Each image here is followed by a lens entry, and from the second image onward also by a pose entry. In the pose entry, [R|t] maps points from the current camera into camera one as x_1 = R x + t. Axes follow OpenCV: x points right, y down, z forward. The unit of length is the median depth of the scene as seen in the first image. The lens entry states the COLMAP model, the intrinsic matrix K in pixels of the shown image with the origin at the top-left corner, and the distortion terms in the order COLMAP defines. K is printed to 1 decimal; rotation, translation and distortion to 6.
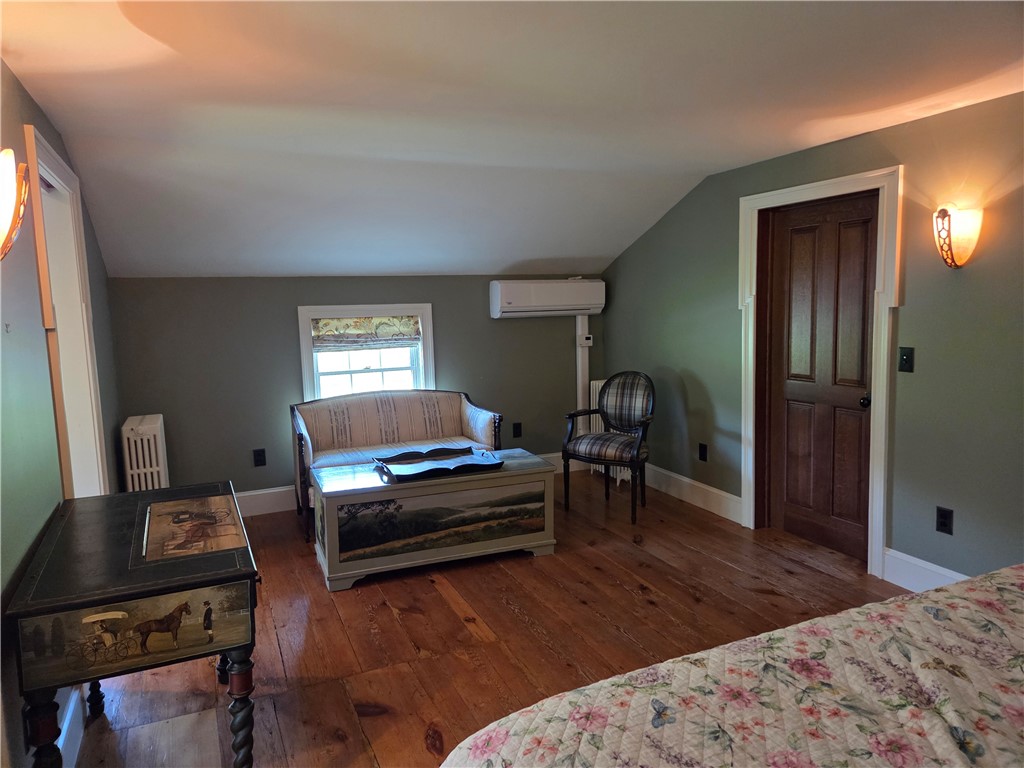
lens RADIAL K [[689.1, 0, 512.2], [0, 689.1, 382.6], [0, 0, 1]] dist [0.053352, -0.044776]
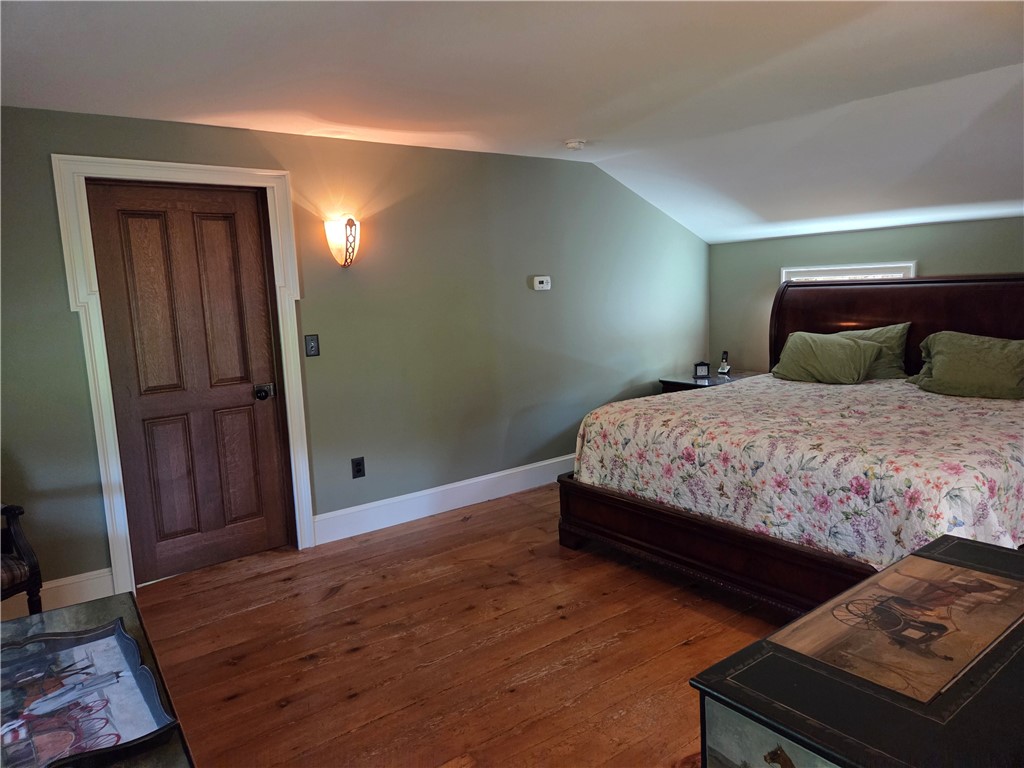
lens RADIAL K [[689.1, 0, 509.2], [0, 689.1, 380.4], [0, 0, 1]] dist [0.053352, -0.044776]
pose [[-0.216265, -0.103121, 0.970874, -0.623419], [0.159102, 0.977392, 0.139254, -0.085534], [-0.963284, 0.184584, -0.194968, 0.940664]]
